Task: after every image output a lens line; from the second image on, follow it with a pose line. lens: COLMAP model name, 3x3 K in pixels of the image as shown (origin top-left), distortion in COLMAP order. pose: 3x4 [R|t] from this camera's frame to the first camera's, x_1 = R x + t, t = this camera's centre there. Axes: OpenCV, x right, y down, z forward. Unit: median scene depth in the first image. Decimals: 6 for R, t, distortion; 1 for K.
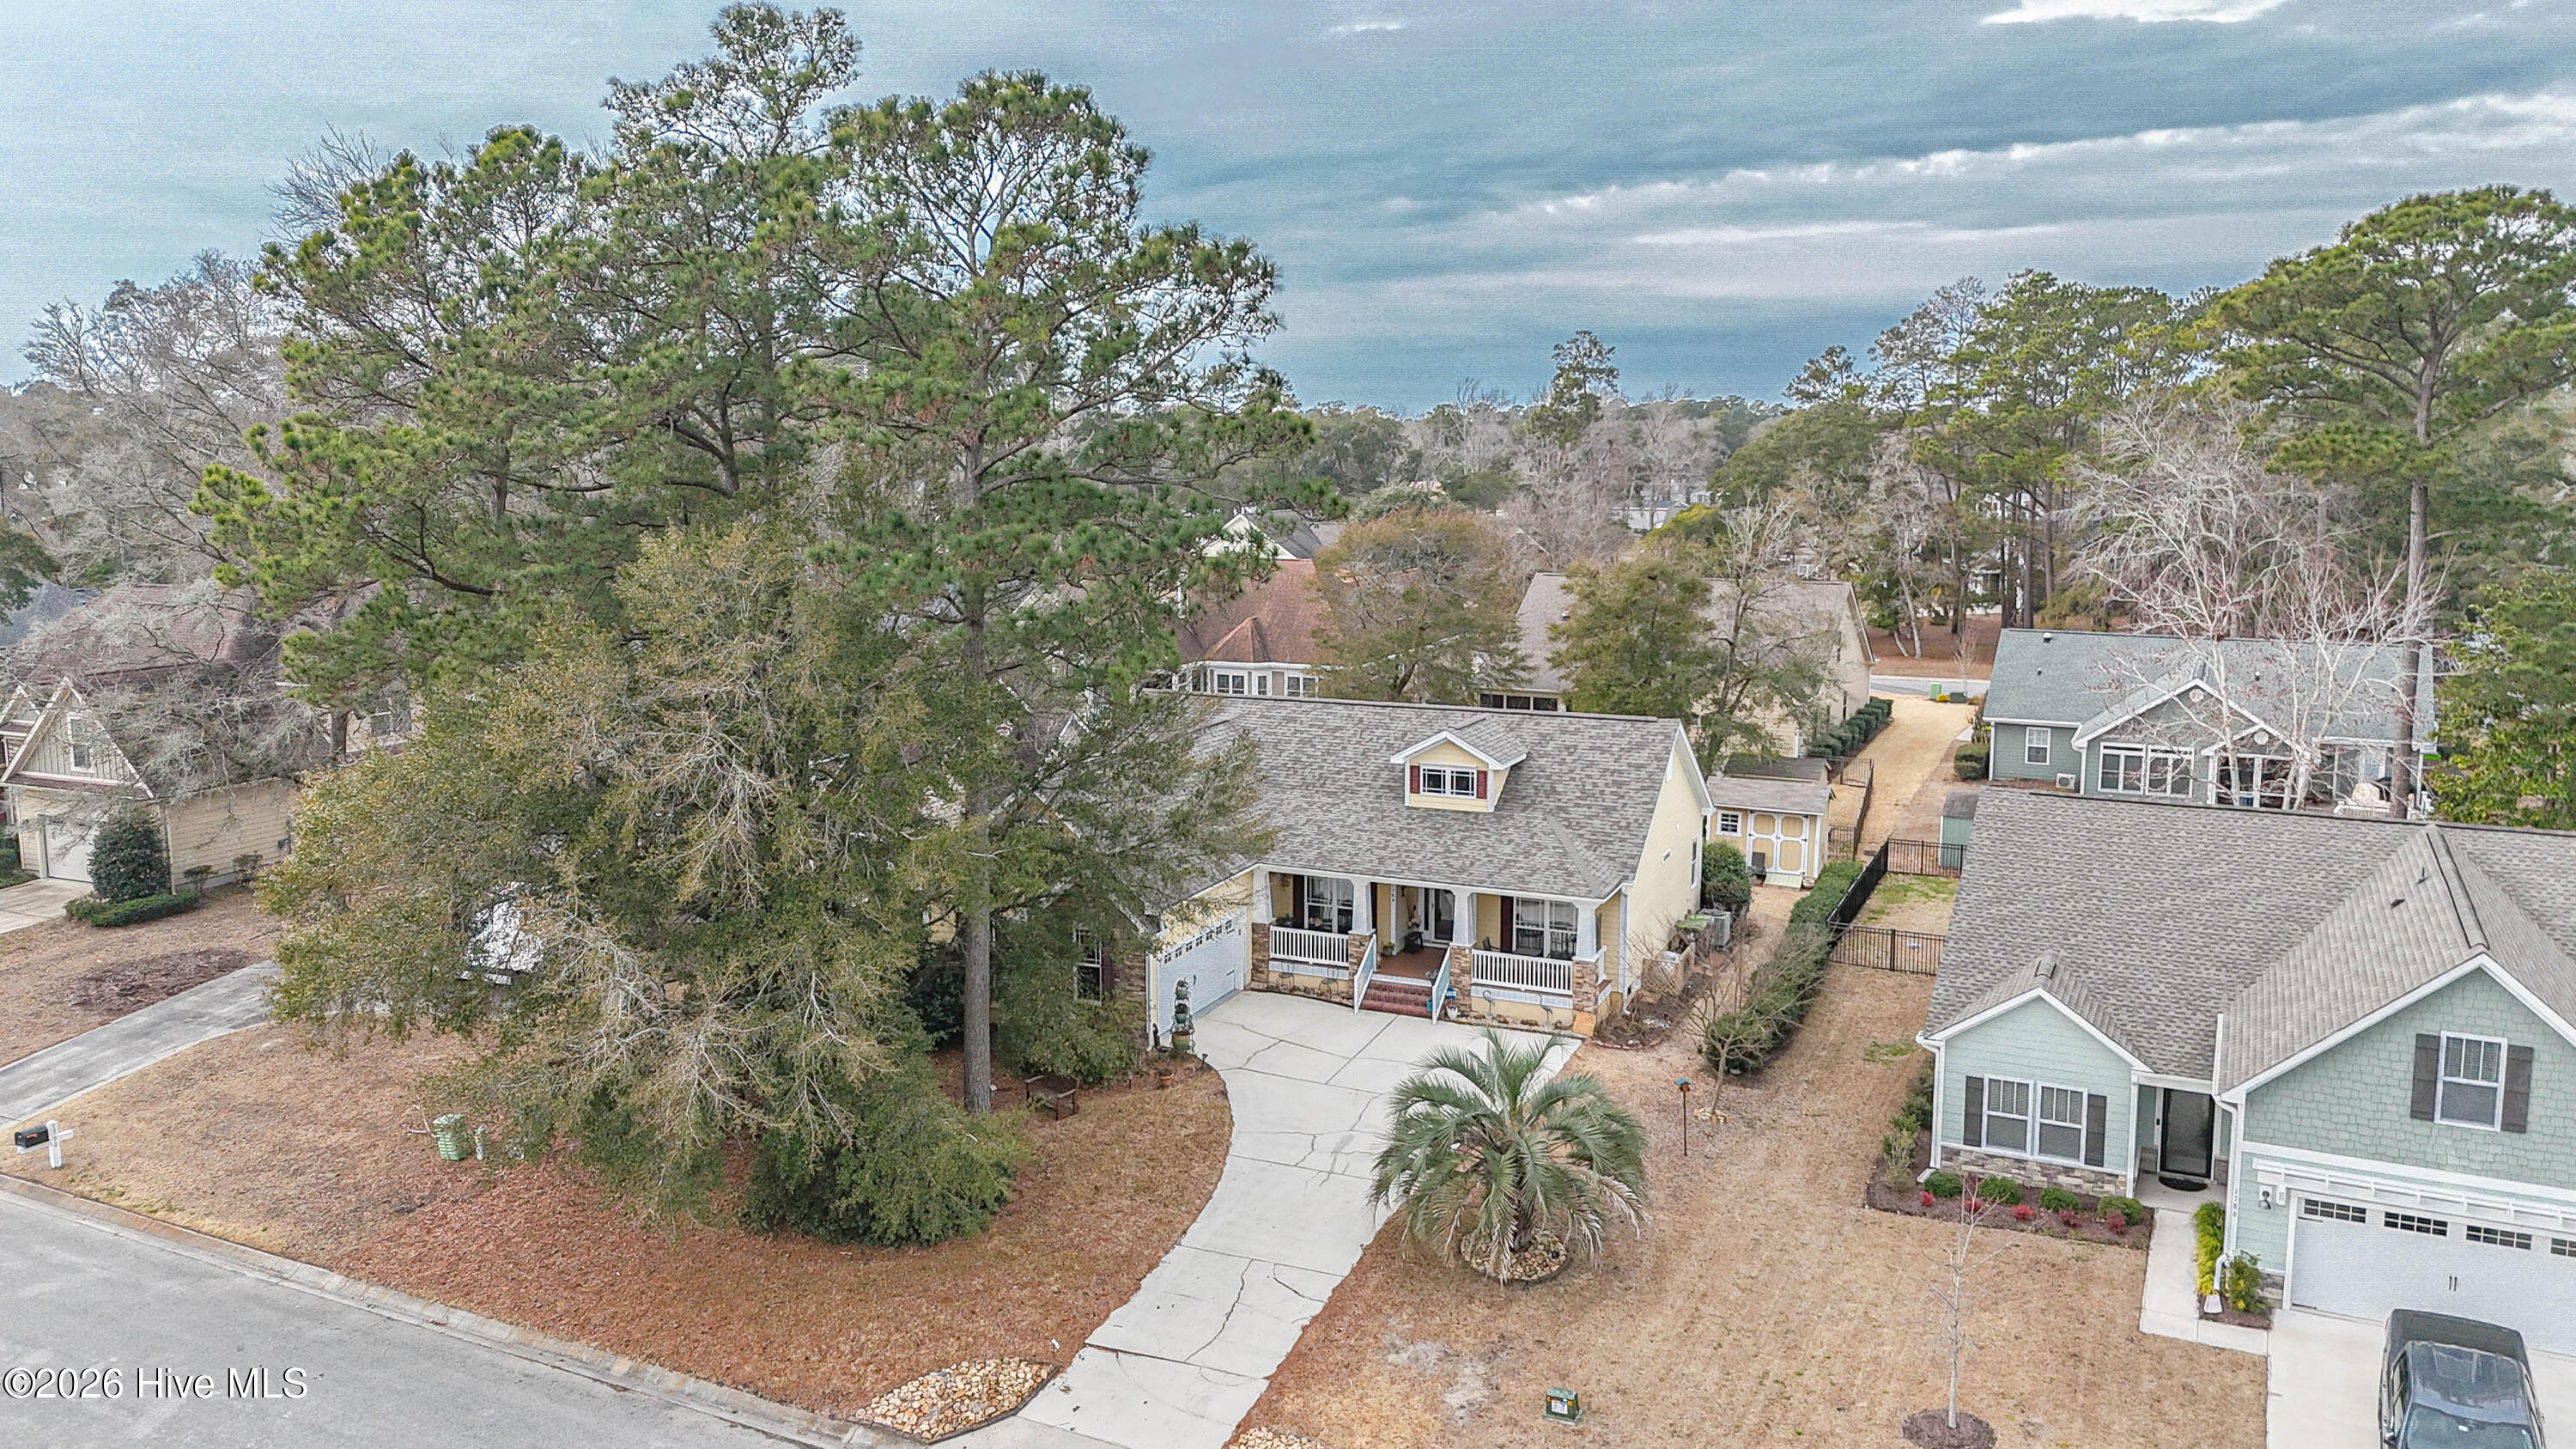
lens RADIAL K [[1914.8, 0, 1297.7], [0, 1914.8, 685.3], [0, 0, 1]] dist [0.033063, -0.000473]
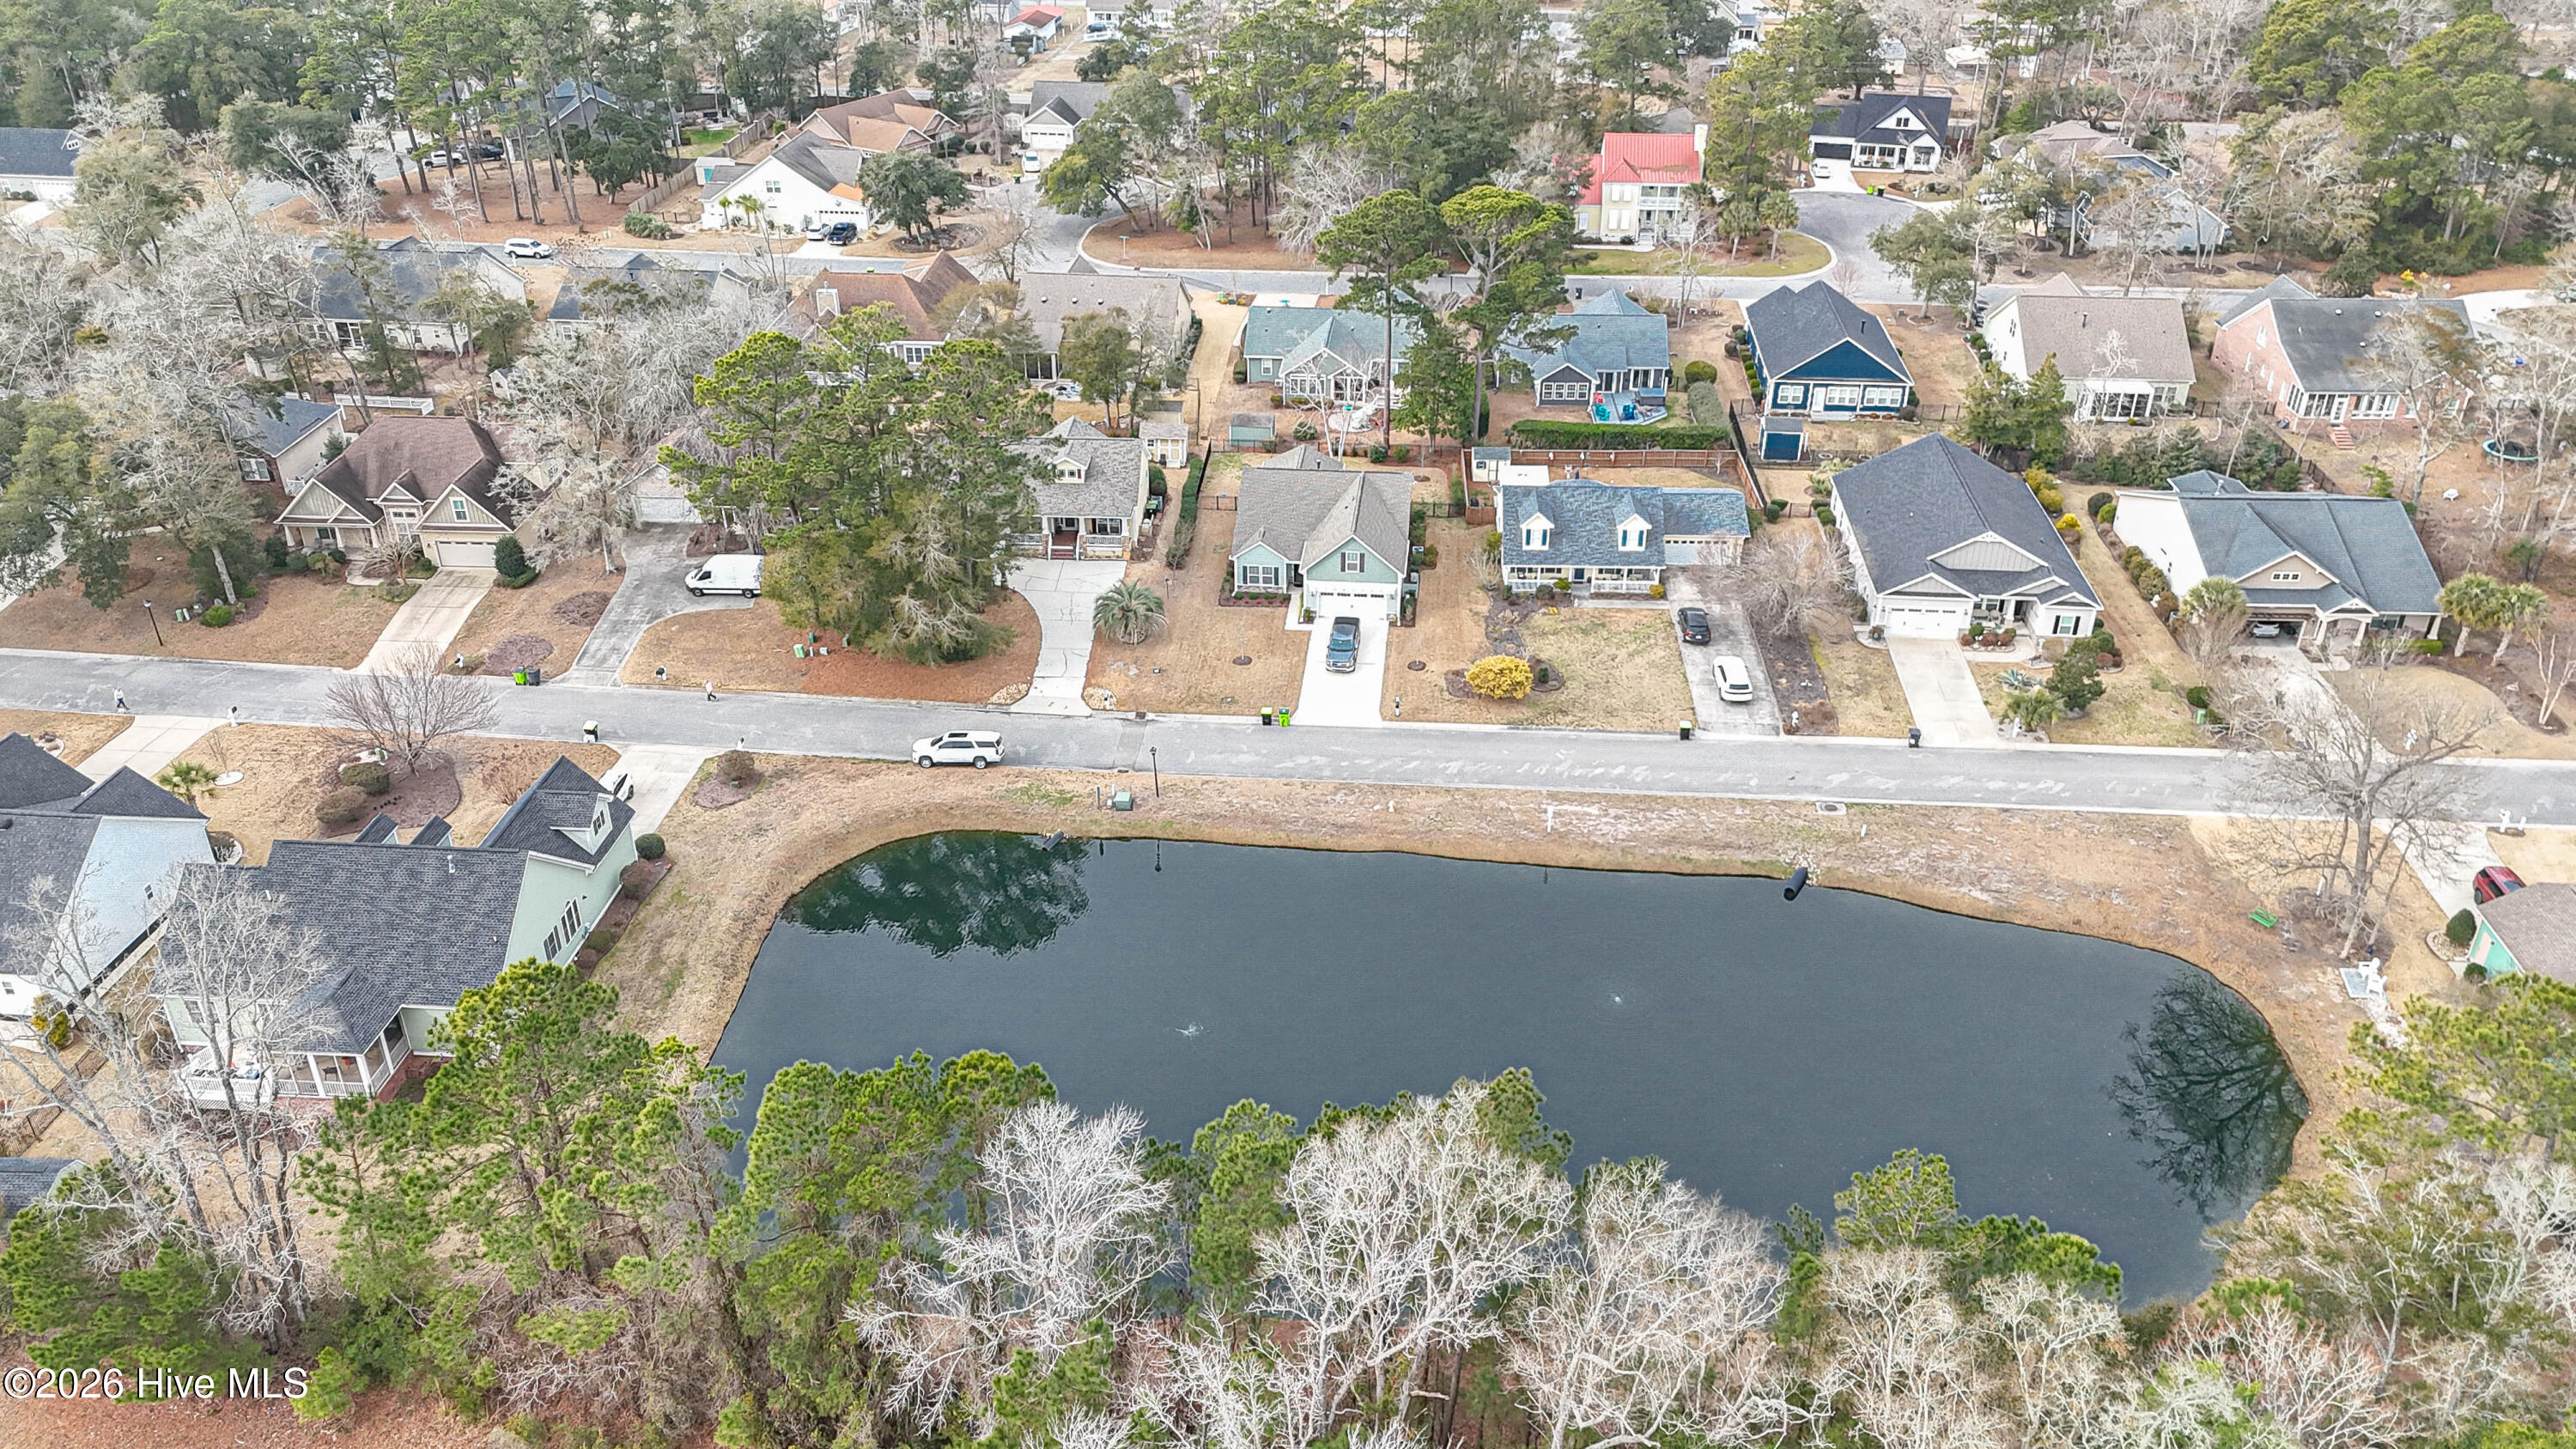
lens RADIAL K [[1862.0, 0, 1298.5], [0, 1862.0, 711.4], [0, 0, 1]] dist [0.099951, -0.118390]
pose [[0.932805, -0.176027, 0.314467, -0.682494], [0.046310, 0.923909, 0.379799, -0.845683], [-0.357394, -0.339716, 0.869979, -2.110592]]
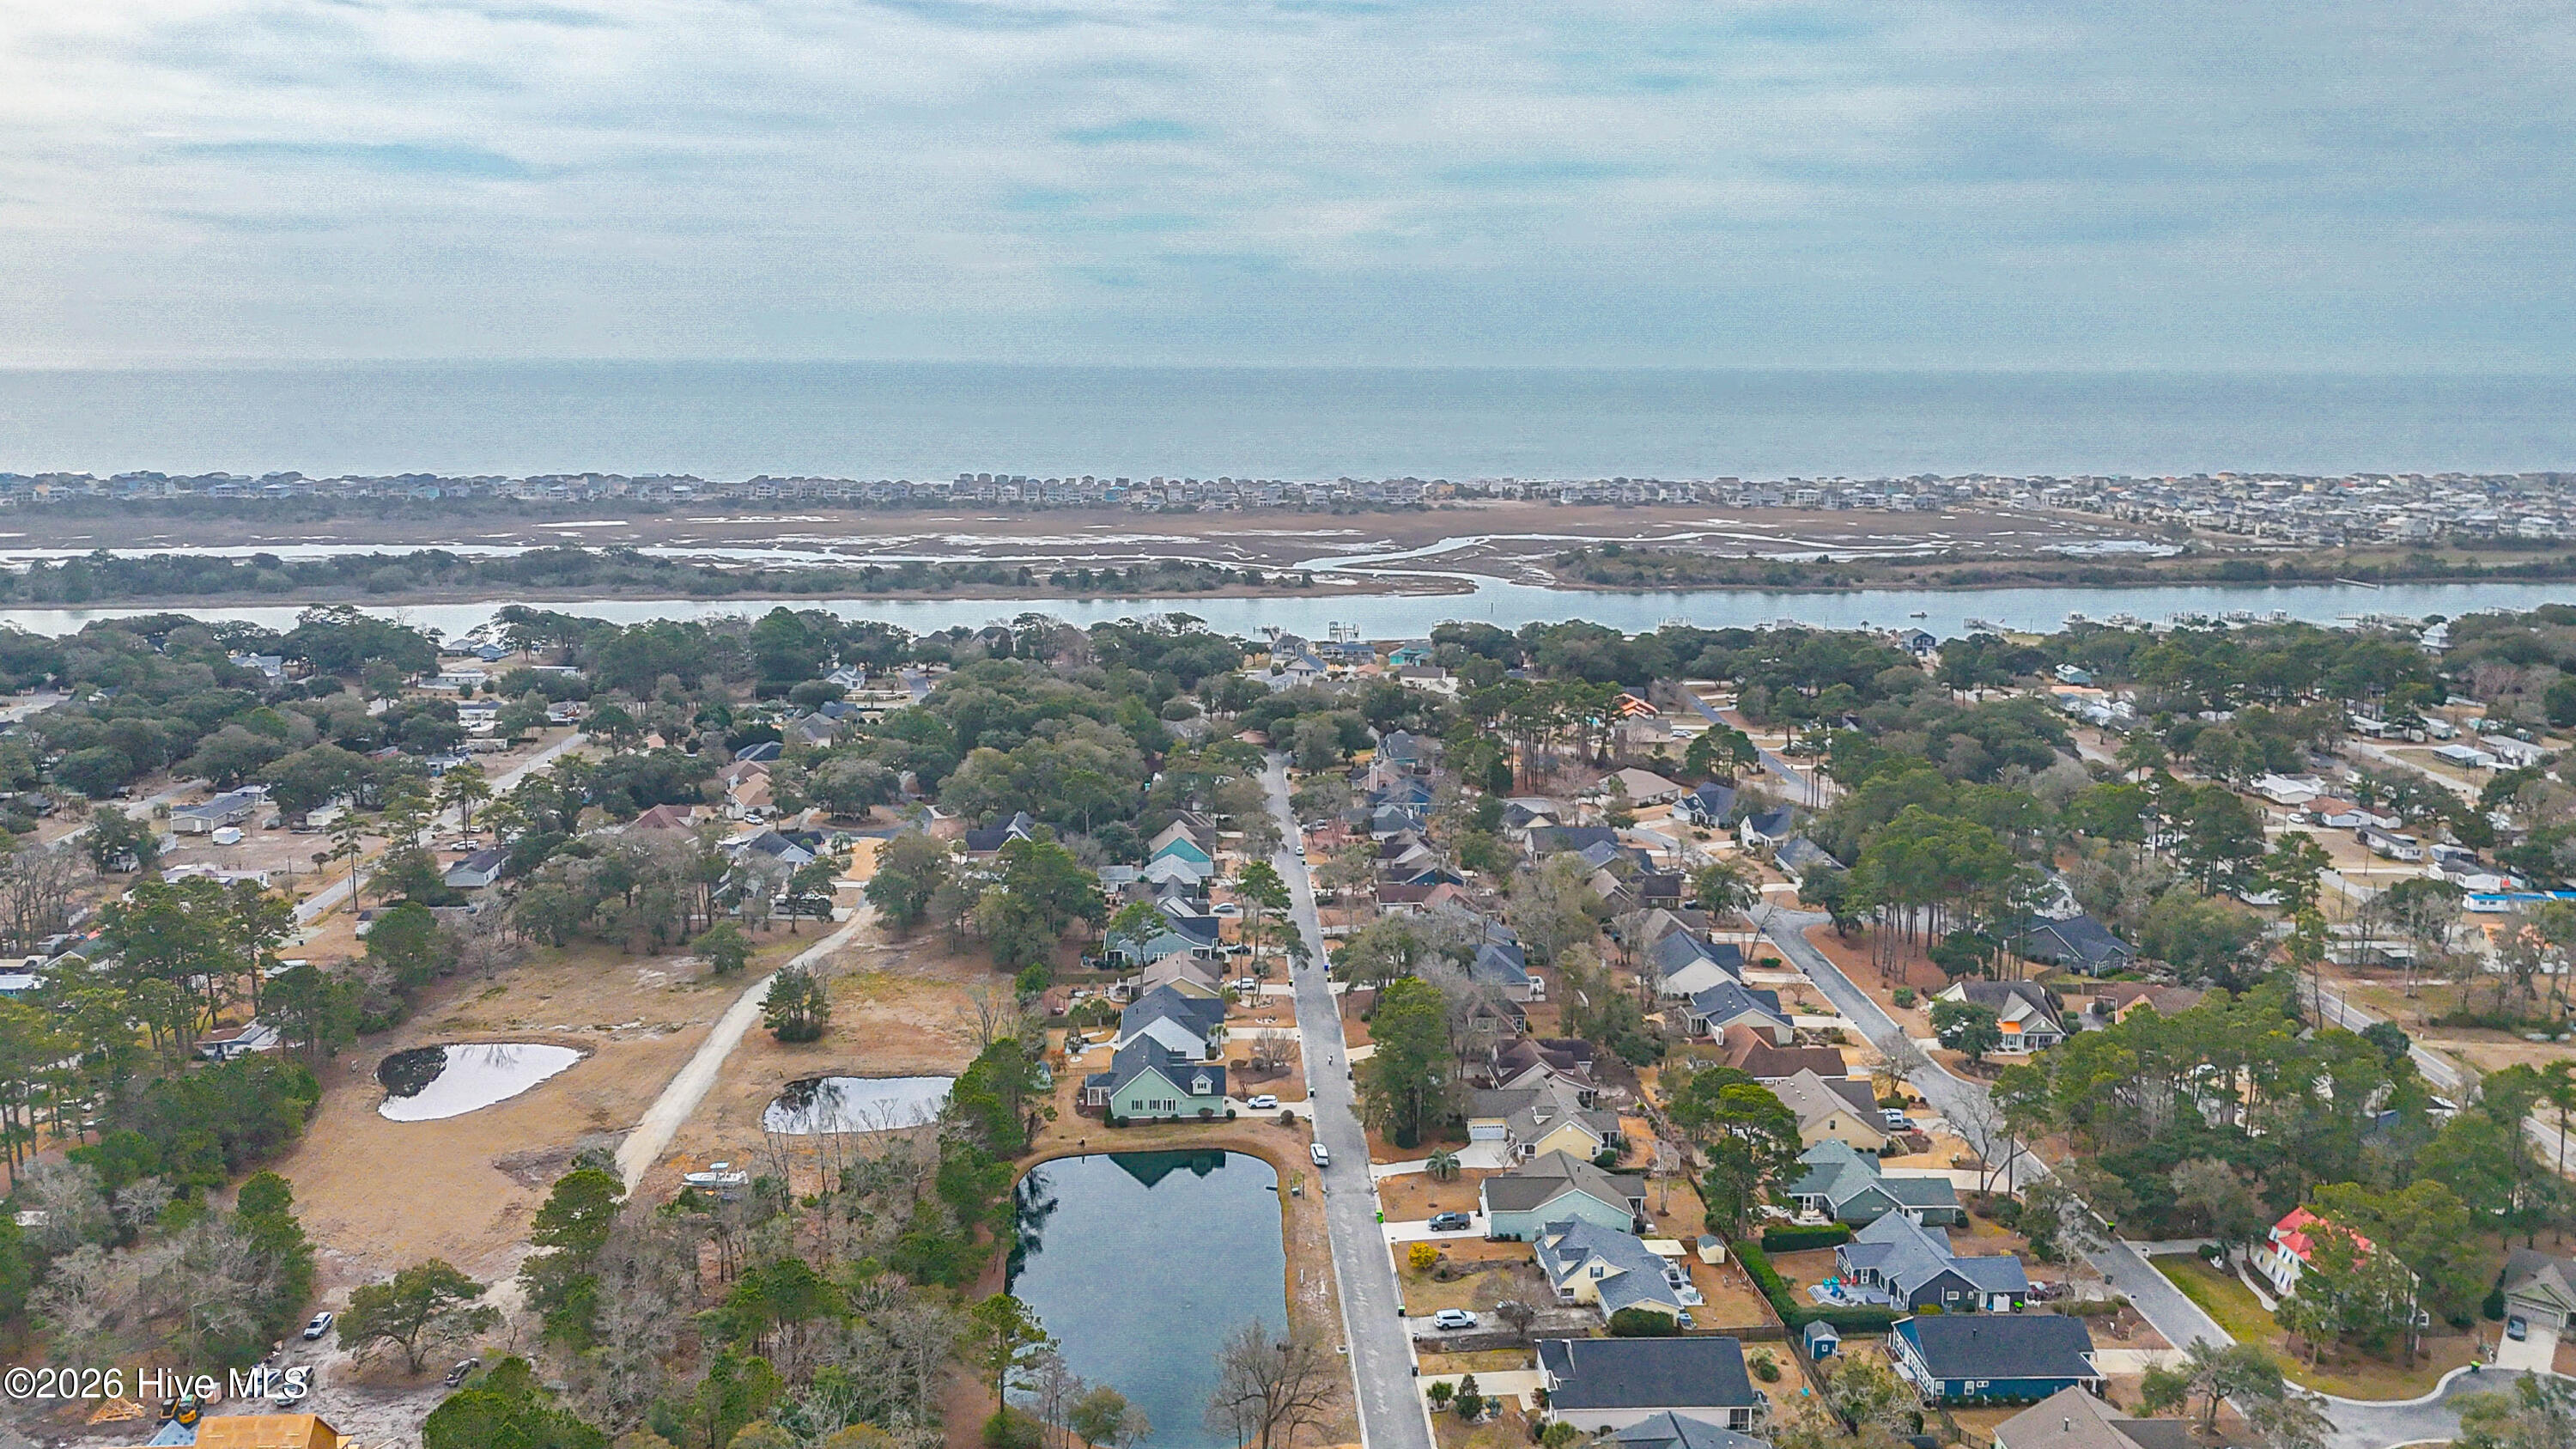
lens RADIAL K [[1862.0, 0, 1298.5], [0, 1862.0, 711.4], [0, 0, 1]] dist [0.099951, -0.118390]
pose [[0.497430, 0.162518, -0.852145, 5.140554], [-0.132576, 0.984998, 0.110465, -1.986214], [0.857314, 0.058025, 0.511514, -2.961699]]
